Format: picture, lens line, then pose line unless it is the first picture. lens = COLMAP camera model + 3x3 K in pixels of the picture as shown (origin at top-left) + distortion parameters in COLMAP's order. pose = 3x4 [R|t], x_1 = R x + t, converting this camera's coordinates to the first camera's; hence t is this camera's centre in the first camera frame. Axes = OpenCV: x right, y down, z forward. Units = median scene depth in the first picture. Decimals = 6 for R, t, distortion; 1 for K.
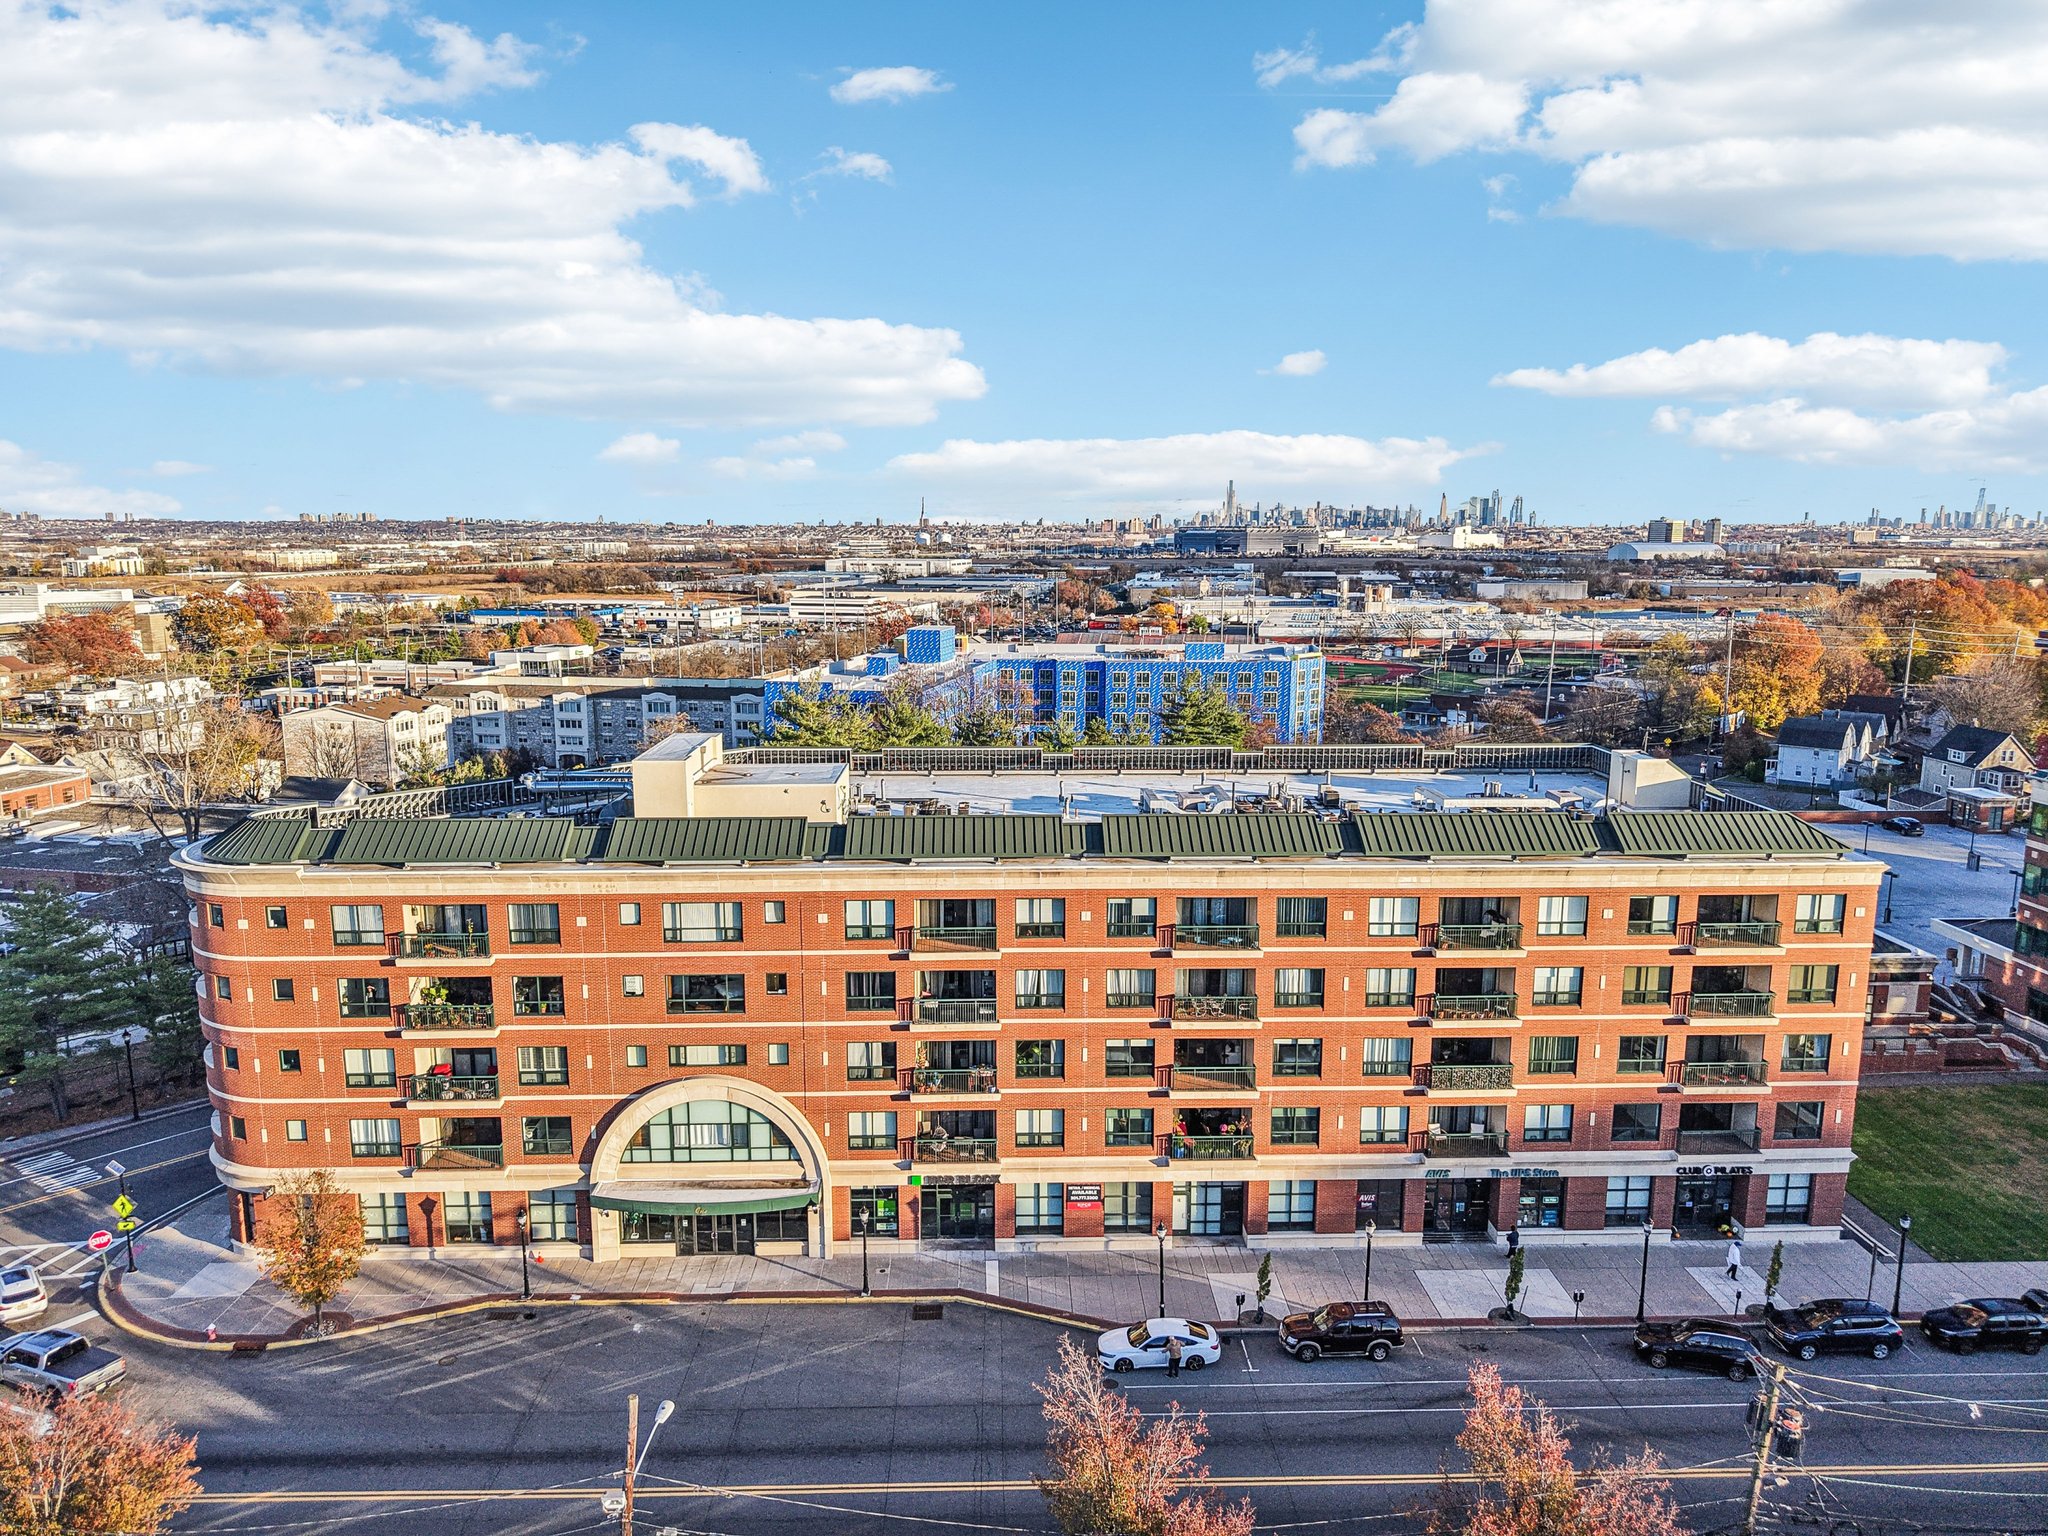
lens RADIAL K [[1425.2, 0, 1042.9], [0, 1425.2, 820.1], [0, 0, 1]] dist [0.036889, -0.051873]
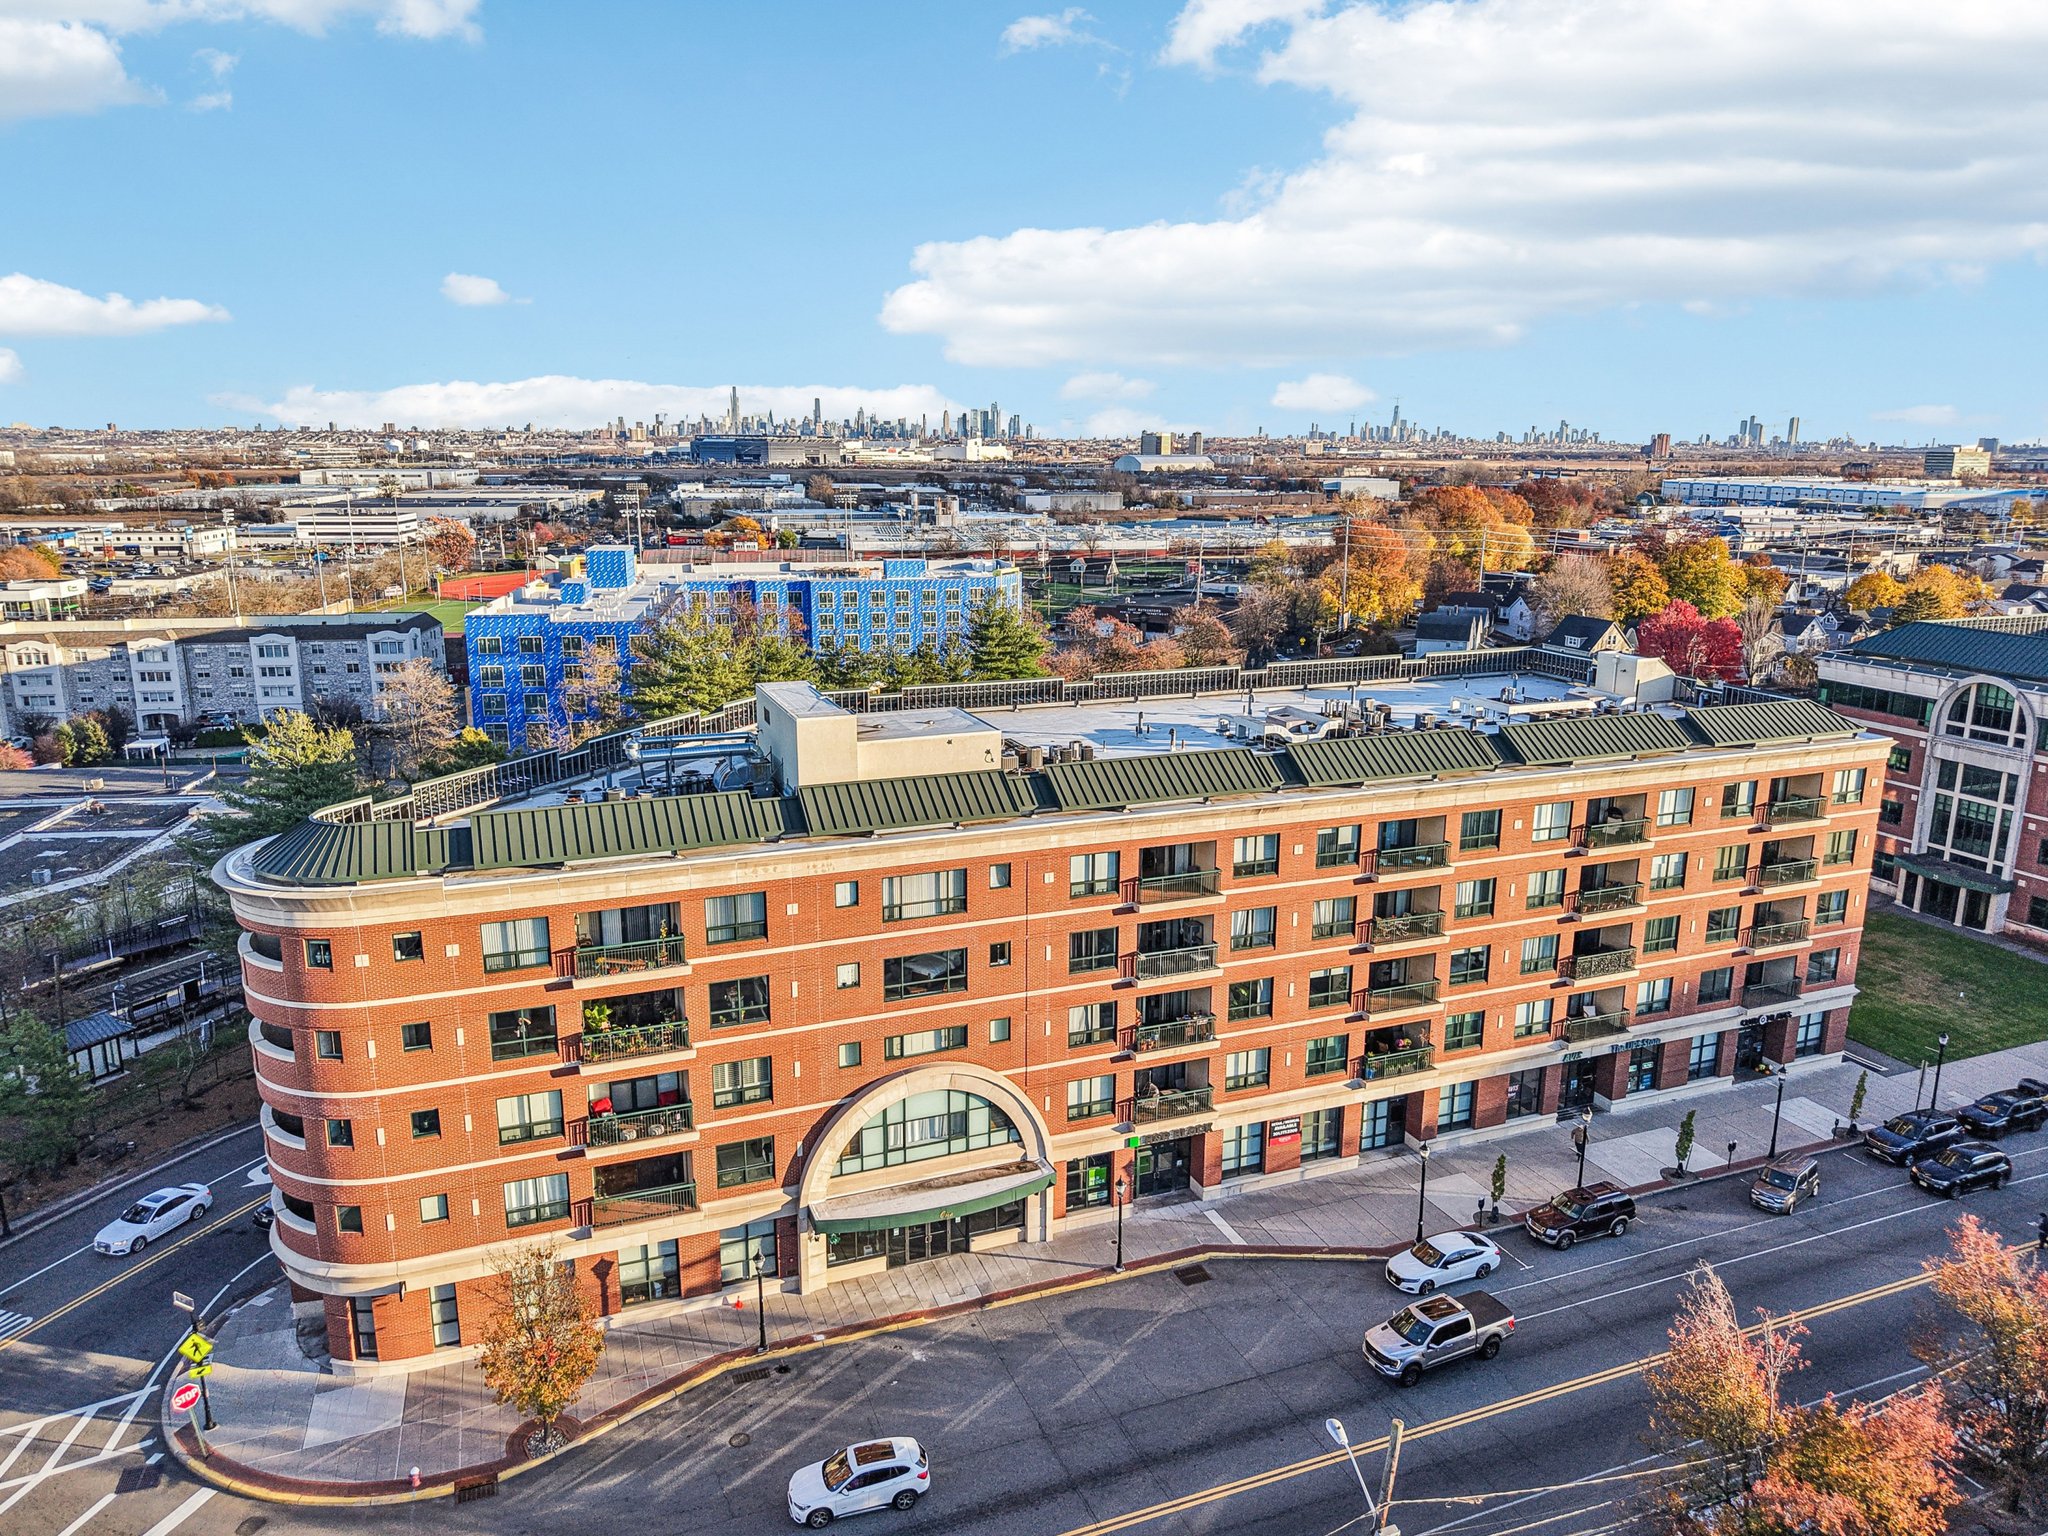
lens RADIAL K [[1425.2, 0, 1036.6], [0, 1425.2, 812.3], [0, 0, 1]] dist [0.036889, -0.051873]
pose [[0.934670, -0.085083, 0.345187, -0.457990], [0.065959, 0.995584, 0.066796, -0.033668], [-0.349345, -0.039664, 0.936154, 0.143598]]
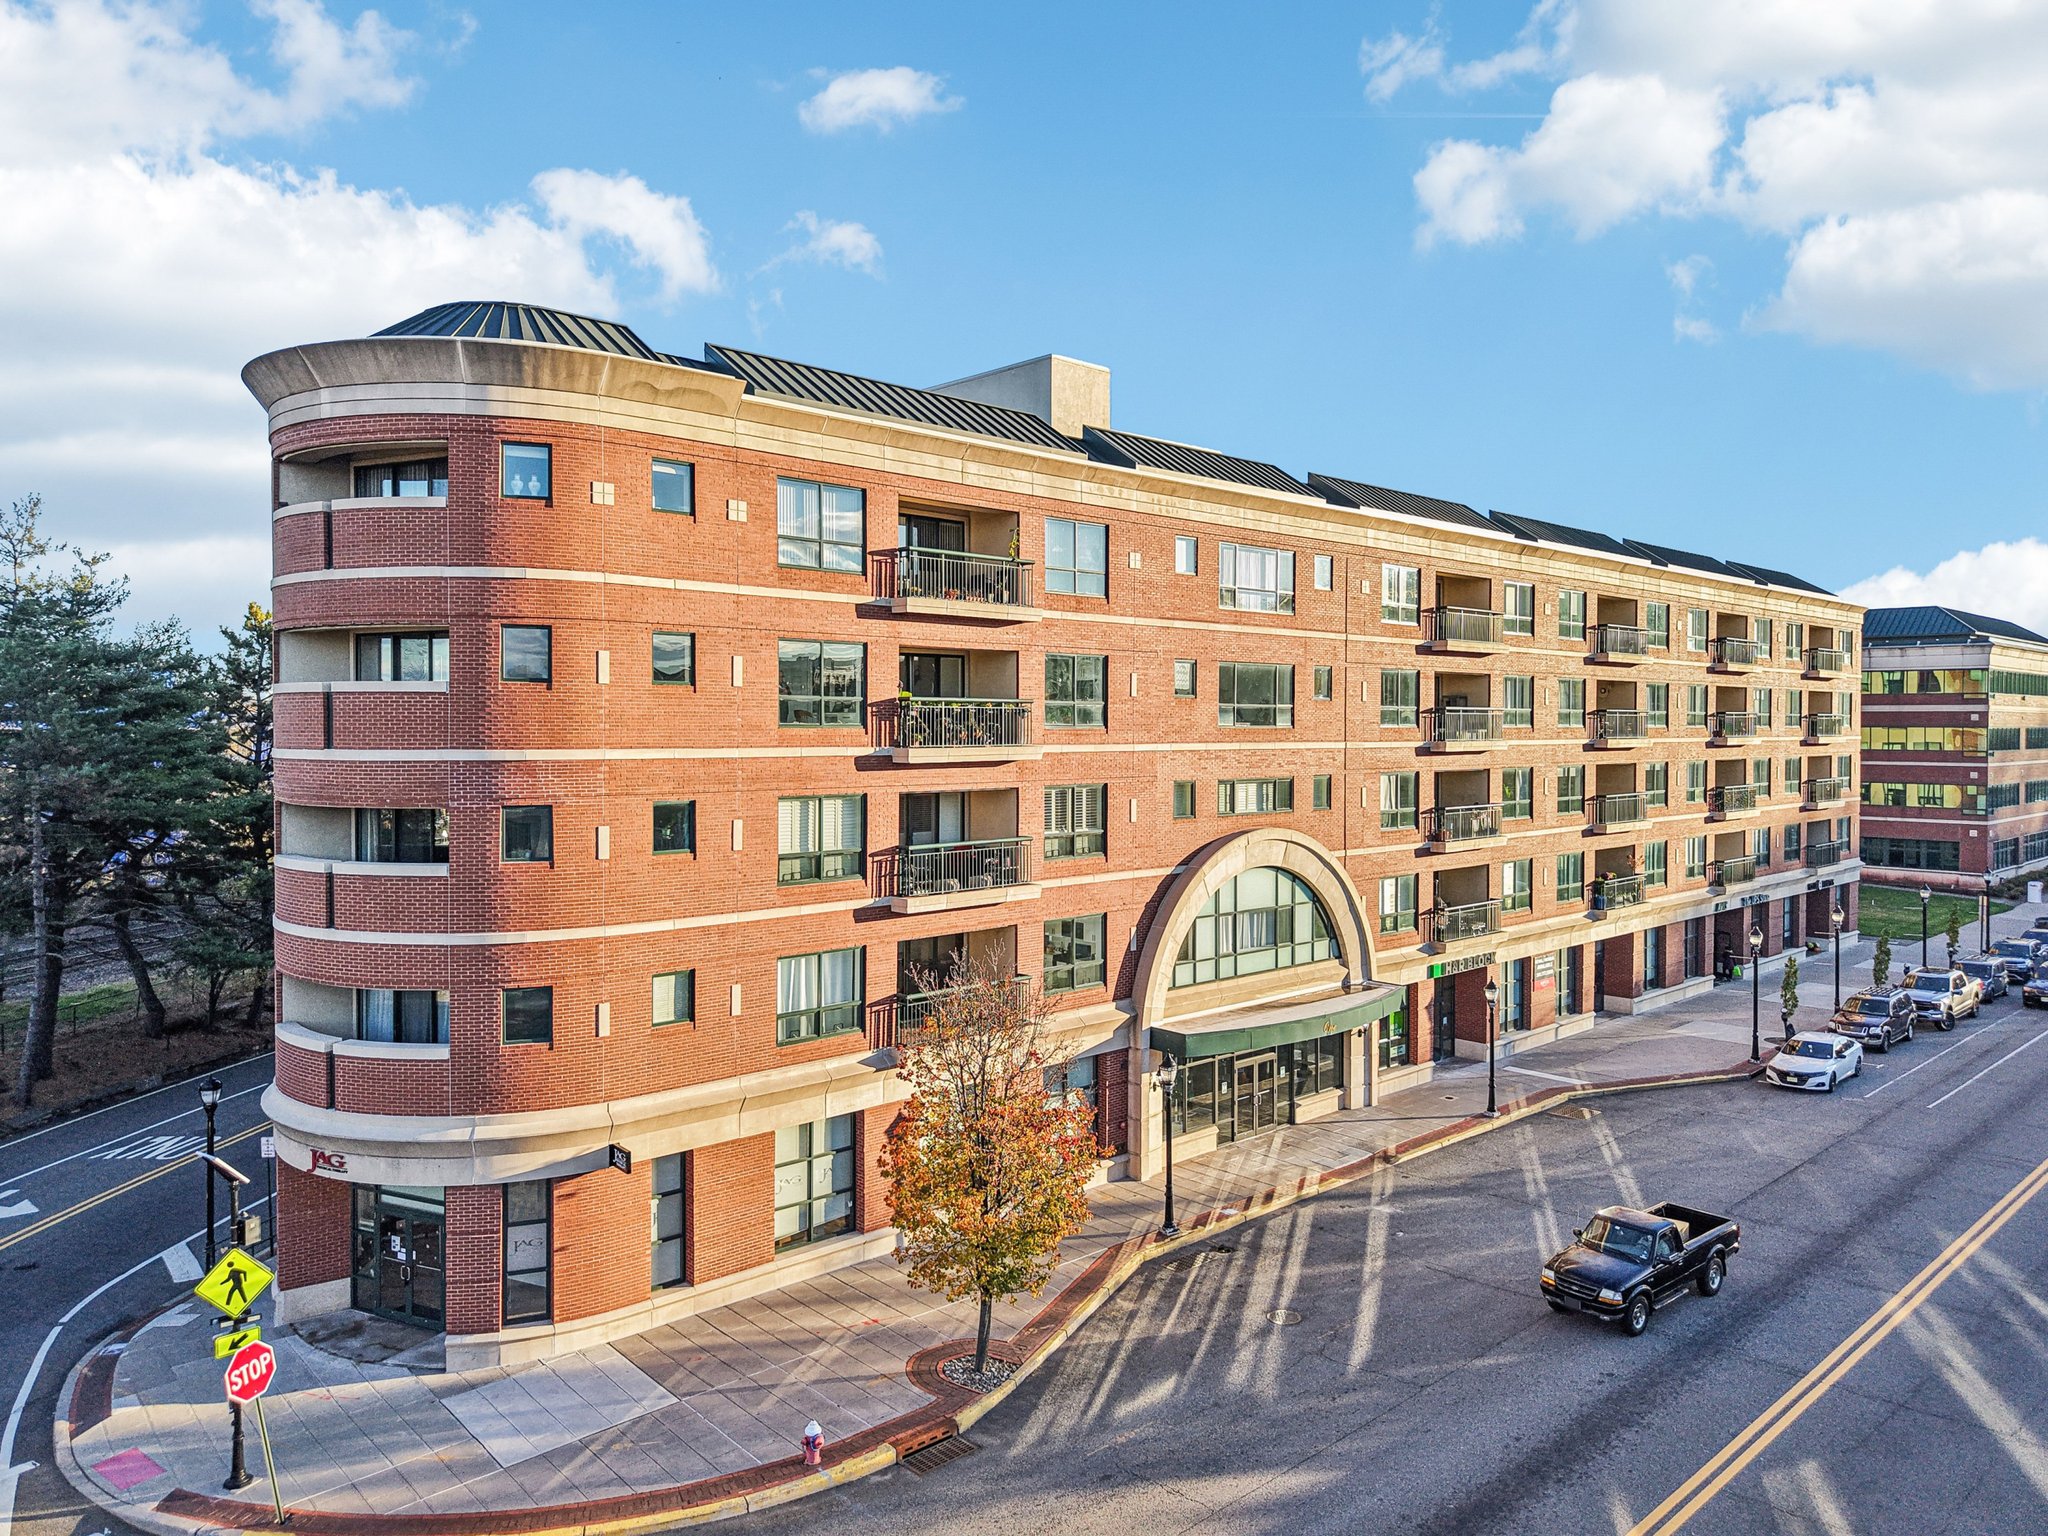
lens RADIAL K [[1425.2, 0, 1039.7], [0, 1425.2, 772.3], [0, 0, 1]] dist [0.036889, -0.051873]
pose [[0.732640, -0.015964, 0.680429, -0.723950], [0.134207, 0.983485, -0.121432, 0.214680], [-0.667254, 0.180284, 0.722683, 0.594343]]
